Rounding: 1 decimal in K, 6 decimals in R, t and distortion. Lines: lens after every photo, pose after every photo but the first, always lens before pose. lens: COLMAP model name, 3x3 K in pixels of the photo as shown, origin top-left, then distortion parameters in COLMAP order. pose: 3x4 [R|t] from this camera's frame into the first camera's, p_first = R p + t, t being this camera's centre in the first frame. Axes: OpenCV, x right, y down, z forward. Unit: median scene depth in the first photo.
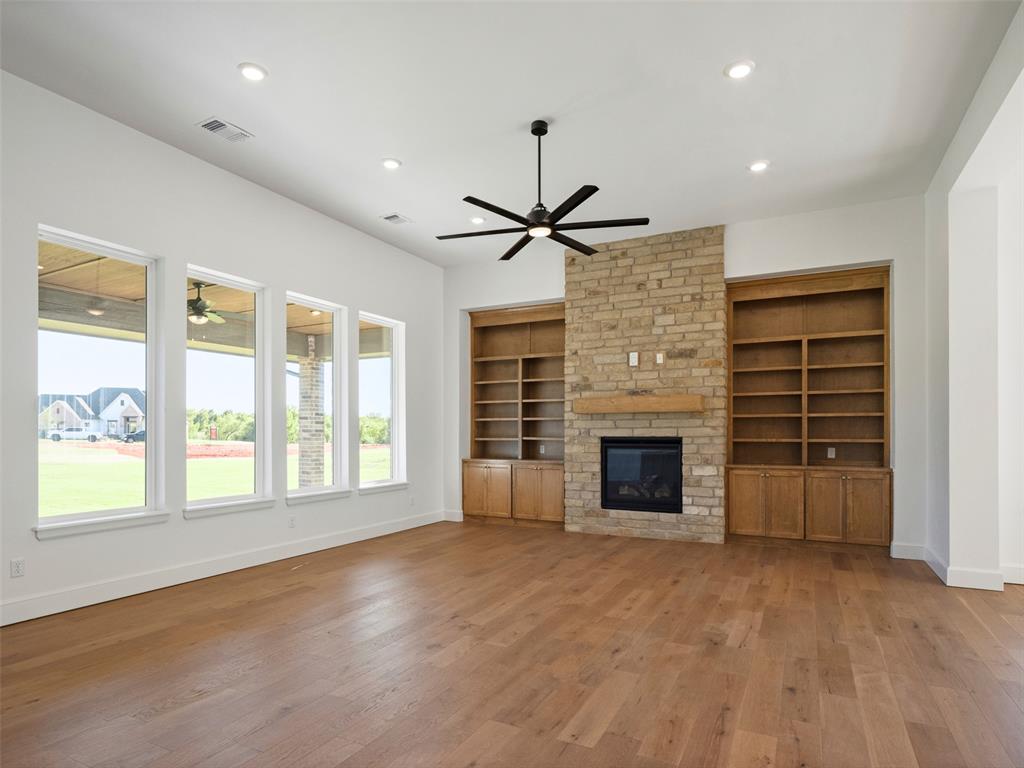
lens RADIAL K [[580.9, 0, 510.9], [0, 580.9, 428.8], [0, 0, 1]] dist [-0.003144, 0.000027]
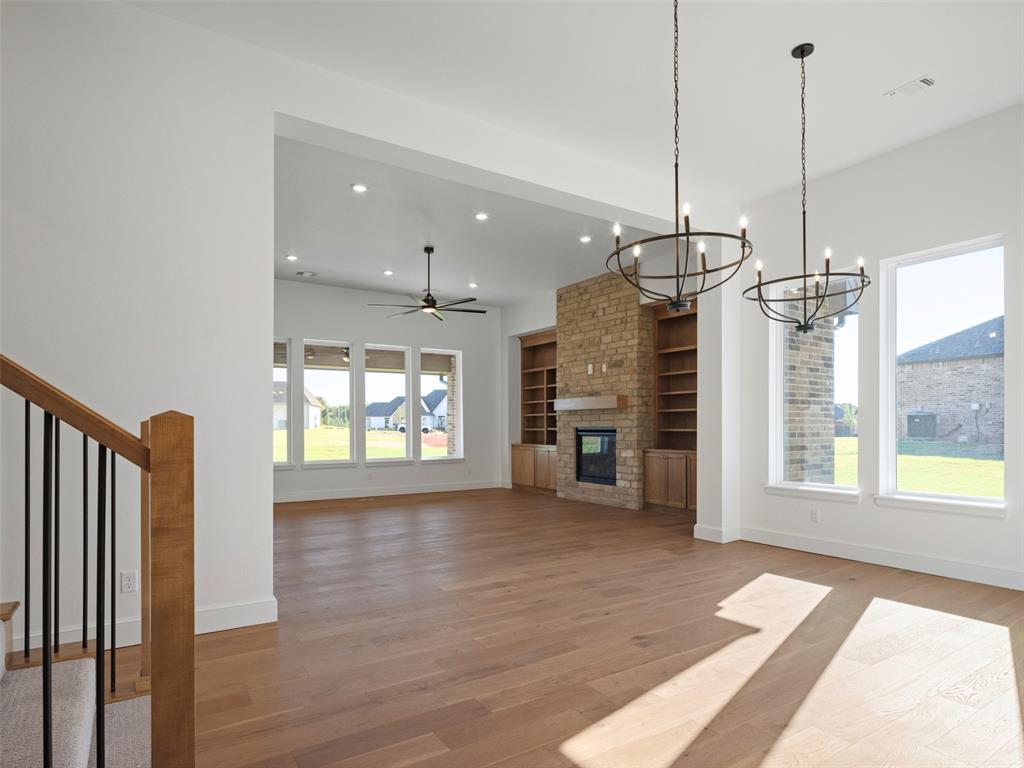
lens RADIAL K [[580.9, 0, 510.9], [0, 580.9, 428.8], [0, 0, 1]] dist [-0.003144, 0.000027]
pose [[0.870465, 0.000537, -0.492230, 0.709731], [0.005276, 0.999932, 0.010420, 0.001948], [0.492202, -0.011667, 0.870403, -0.252448]]
